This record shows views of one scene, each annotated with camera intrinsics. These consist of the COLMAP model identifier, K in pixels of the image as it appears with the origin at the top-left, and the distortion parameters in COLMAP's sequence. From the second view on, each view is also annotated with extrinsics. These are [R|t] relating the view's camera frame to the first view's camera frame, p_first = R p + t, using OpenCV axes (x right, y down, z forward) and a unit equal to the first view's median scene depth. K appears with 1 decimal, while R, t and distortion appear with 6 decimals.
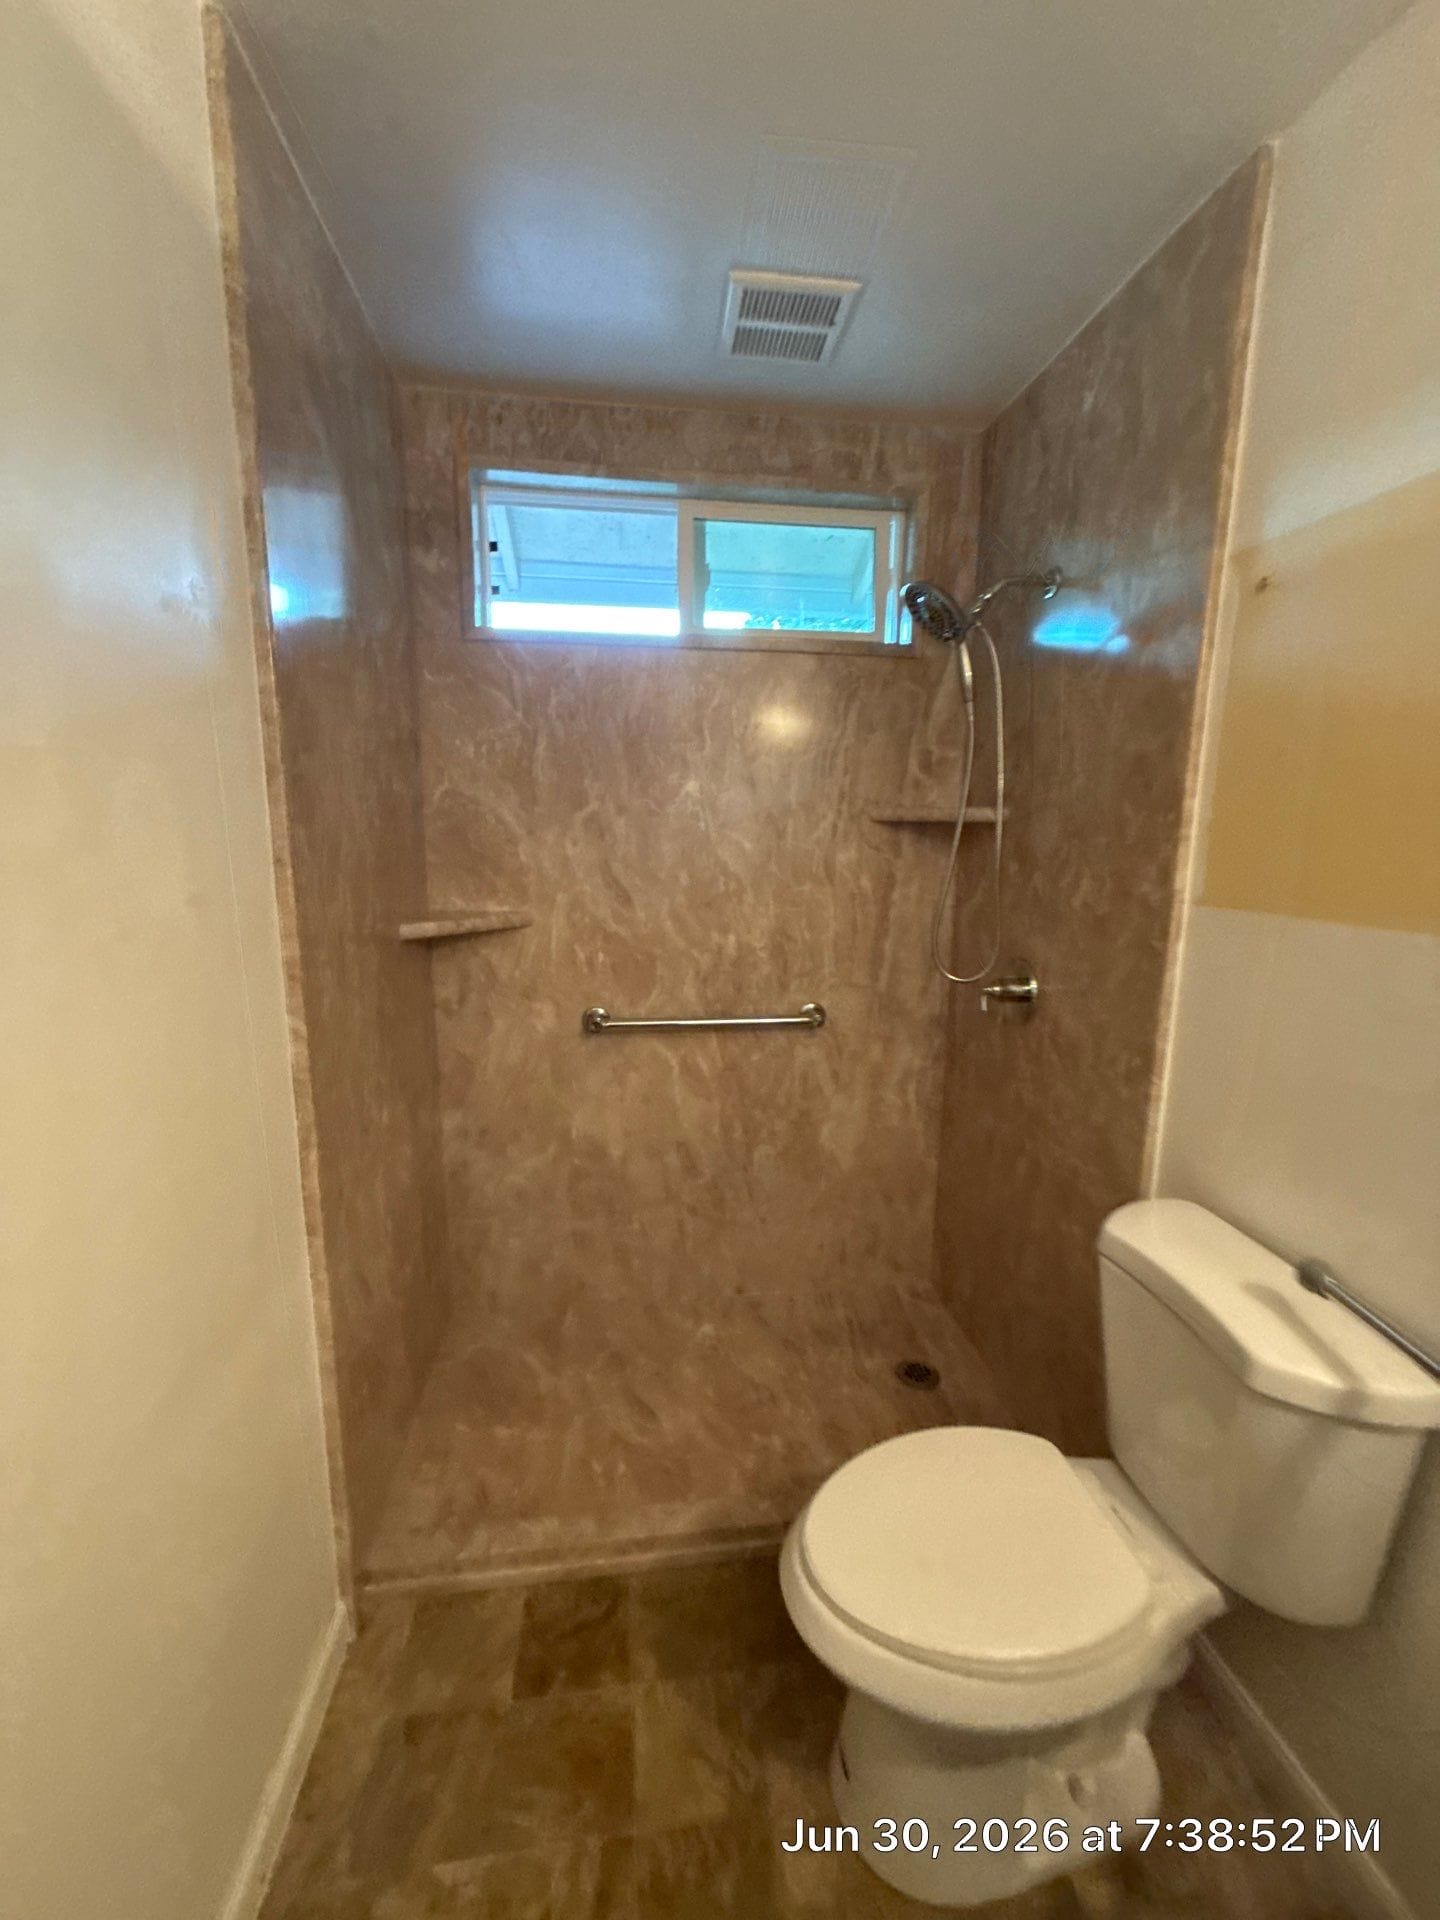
lens RADIAL K [[759.7, 0, 712.9], [0, 759.7, 958.7], [0, 0, 1]] dist [0.000075, -0.000263]
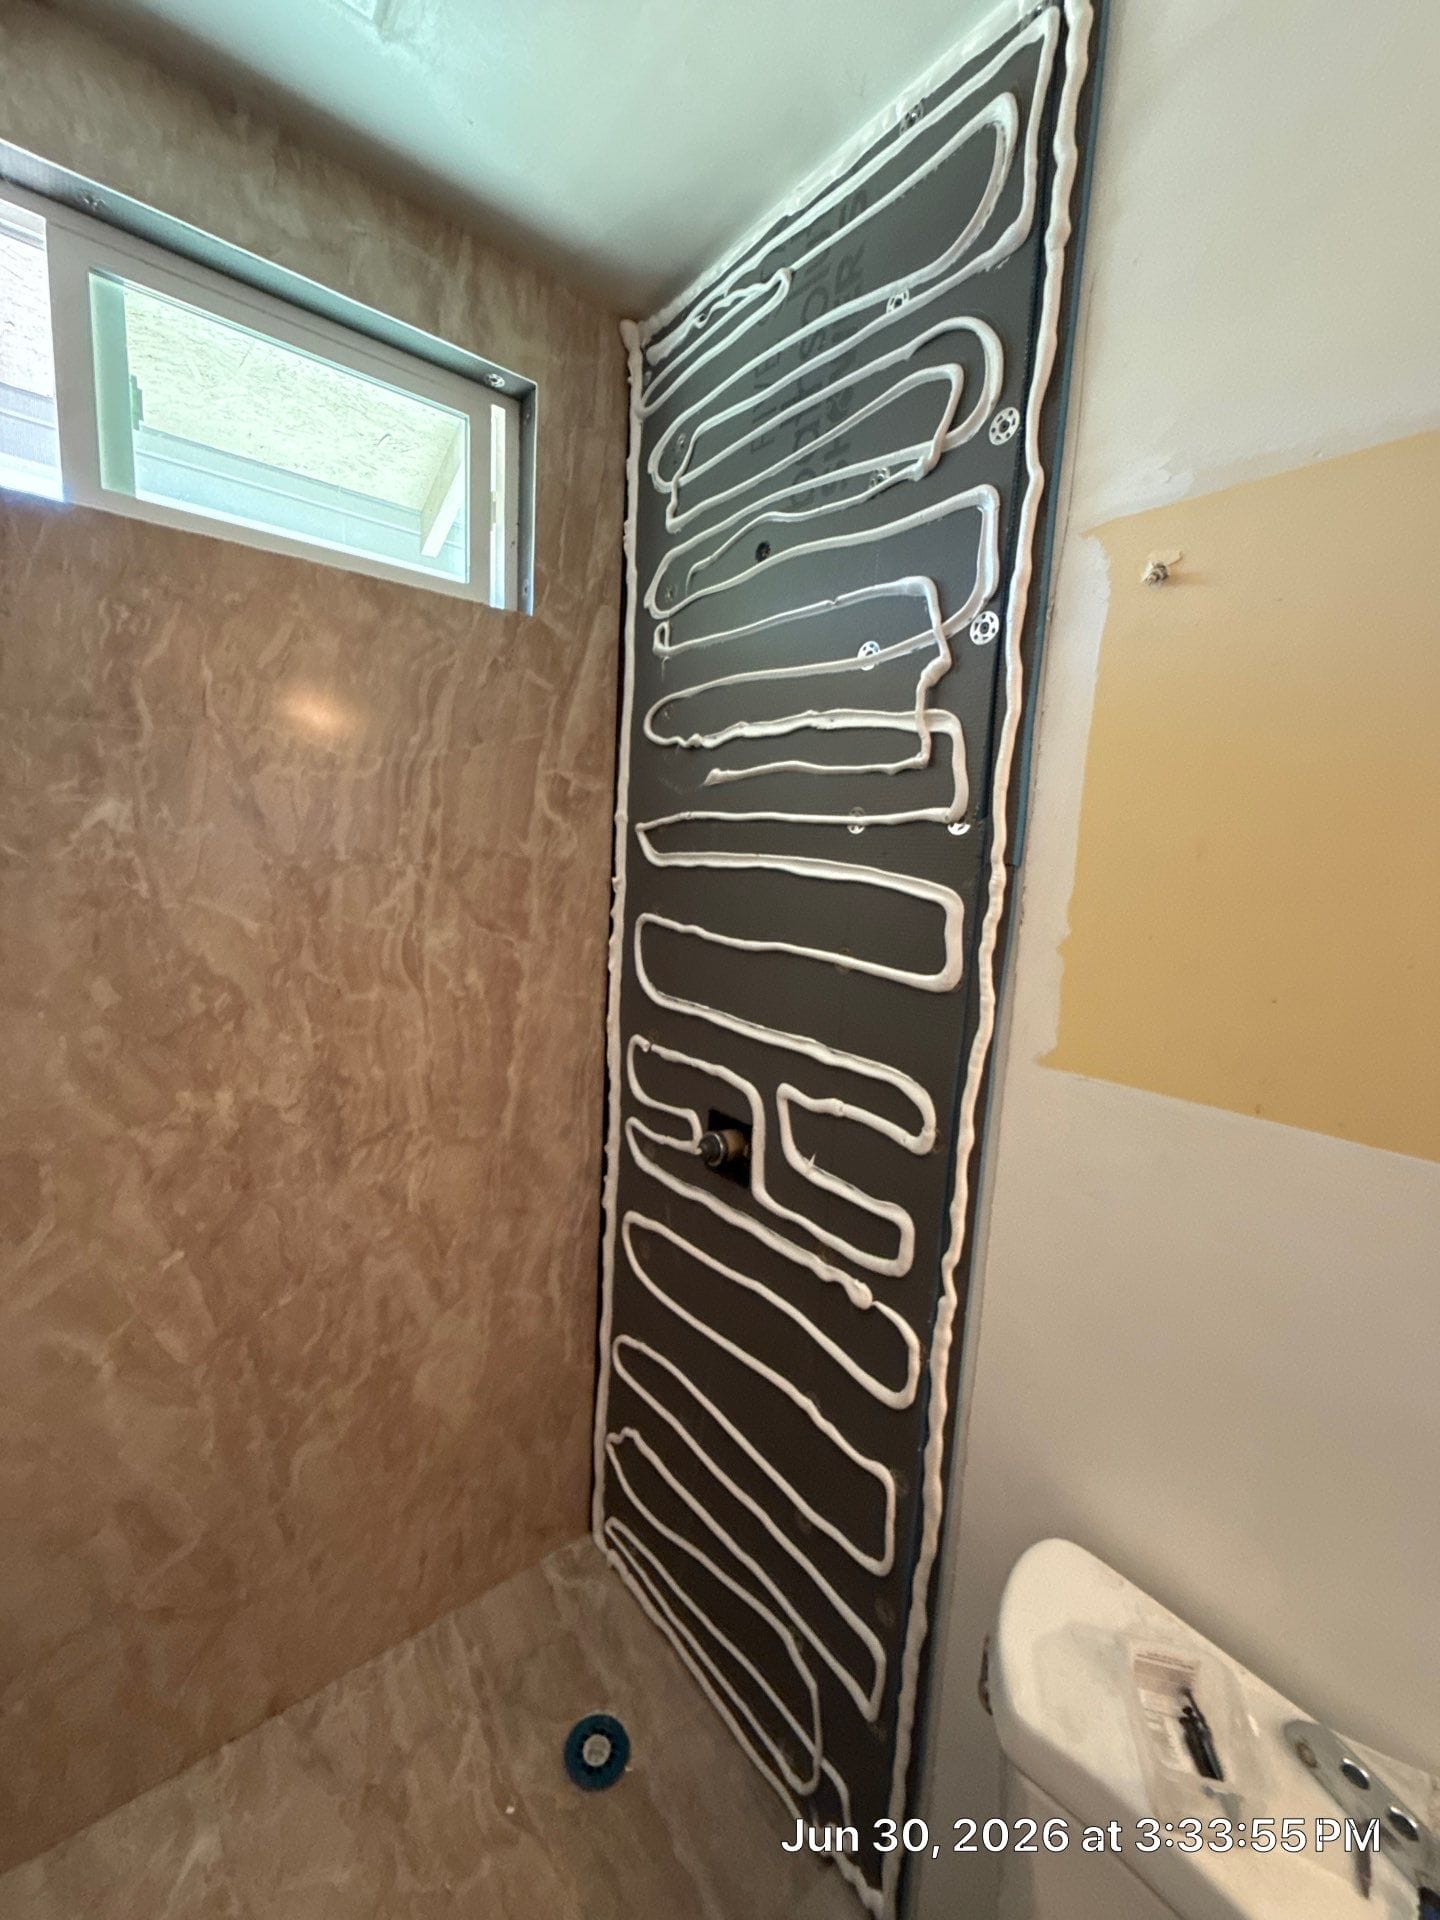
lens RADIAL K [[759.7, 0, 712.9], [0, 759.7, 958.7], [0, 0, 1]] dist [0.000075, -0.000263]
pose [[0.852431, -0.037081, 0.521523, 0.045427], [0.047739, 0.998835, -0.007010, -0.111525], [-0.520656, 0.030872, 0.853208, 0.390066]]
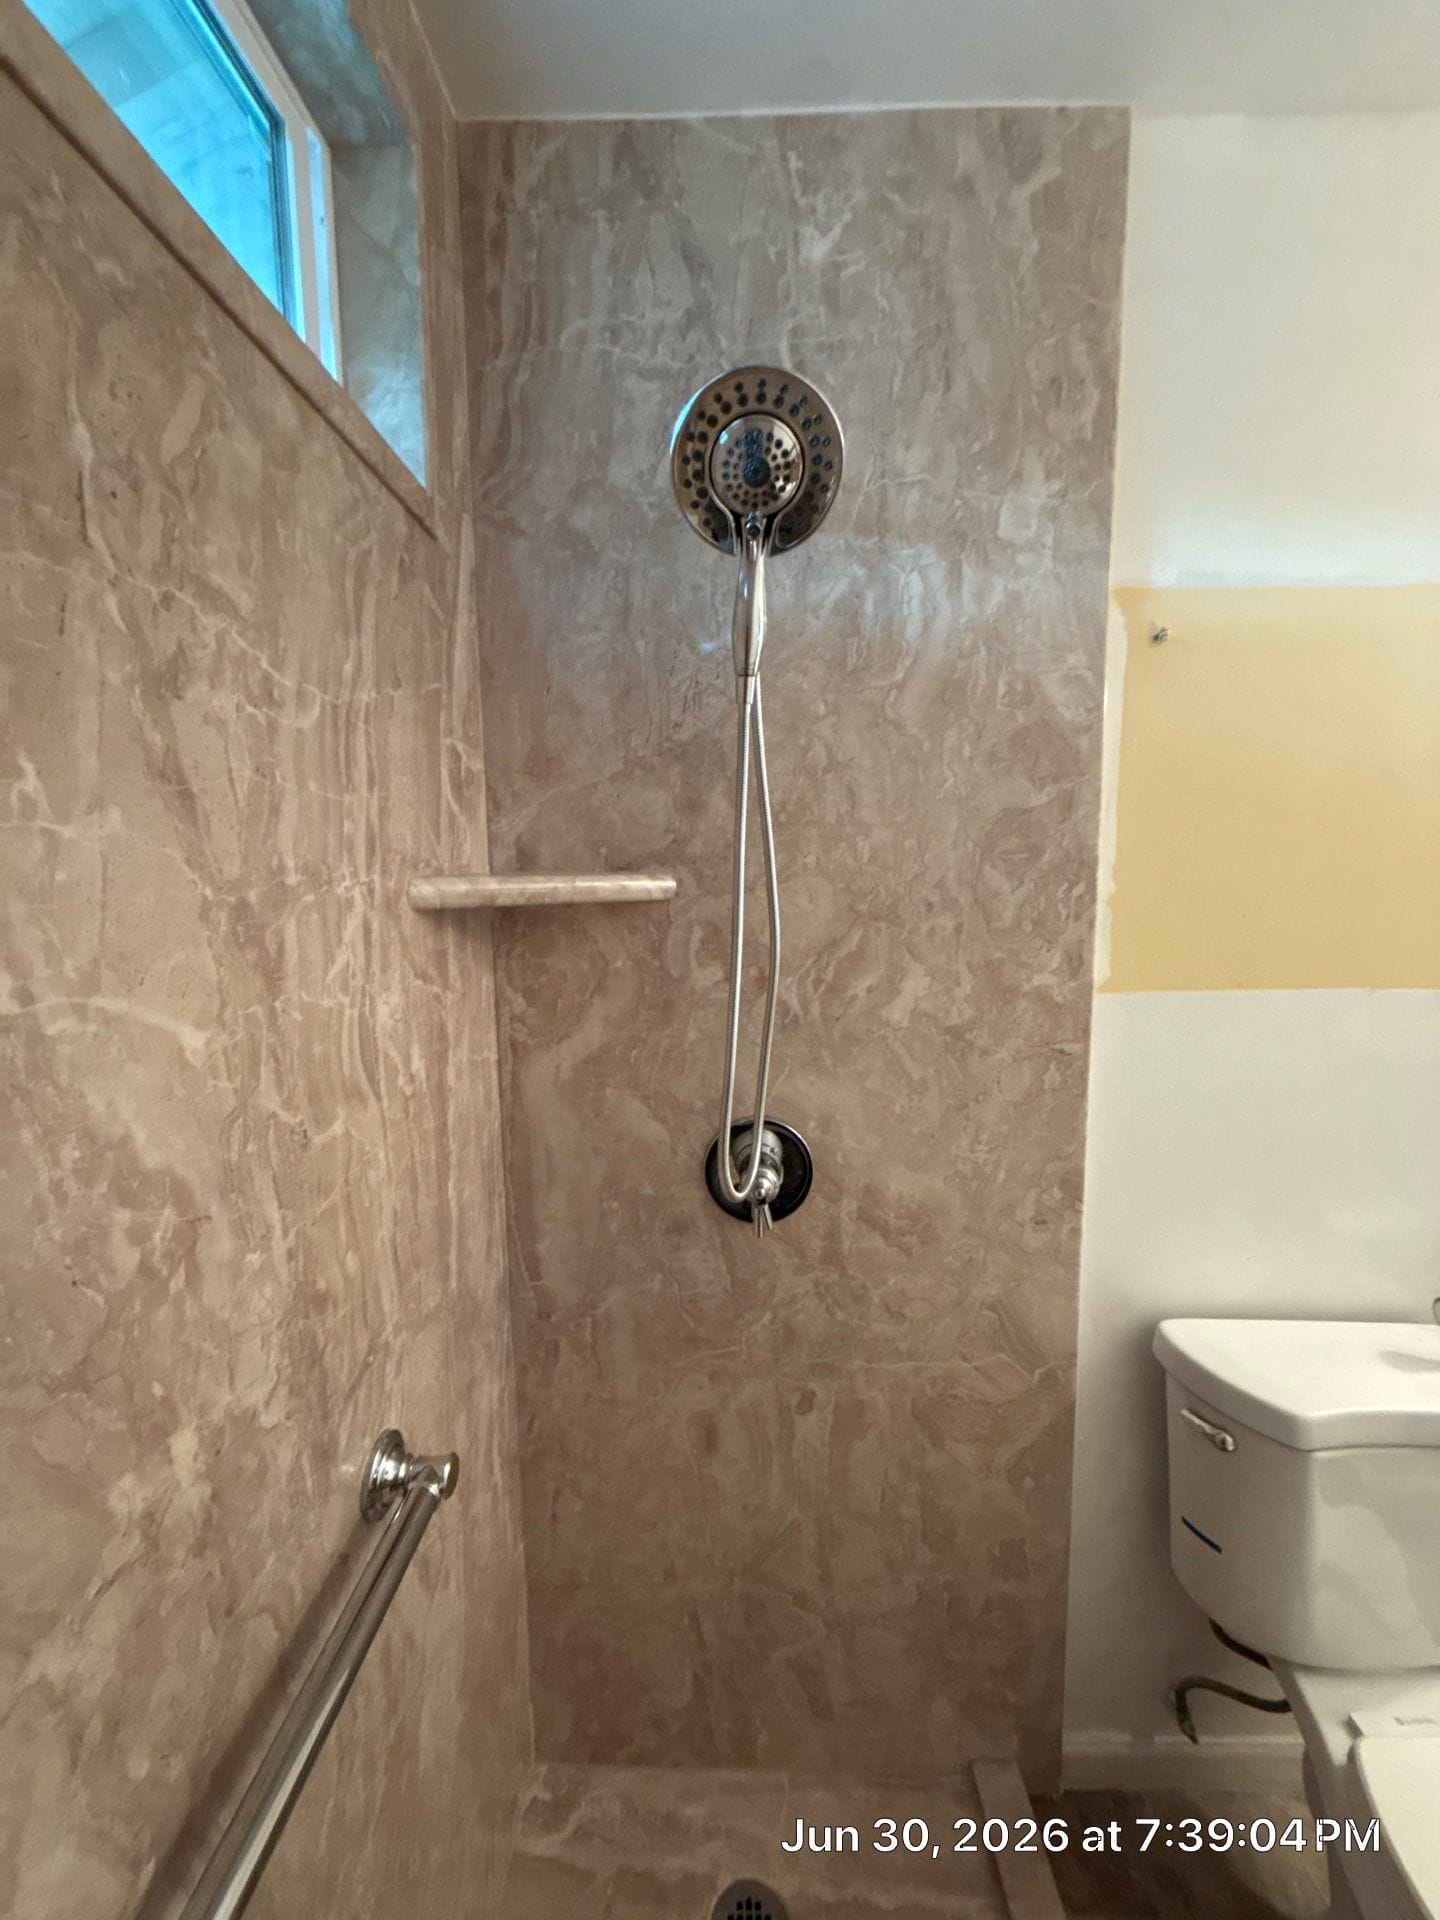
lens RADIAL K [[759.7, 0, 712.9], [0, 759.7, 958.7], [0, 0, 1]] dist [0.000075, -0.000263]
pose [[0.153623, -0.123842, 0.980338, -0.171060], [0.182376, 0.978624, 0.095047, -0.176079], [-0.971153, 0.164189, 0.172925, 0.836049]]
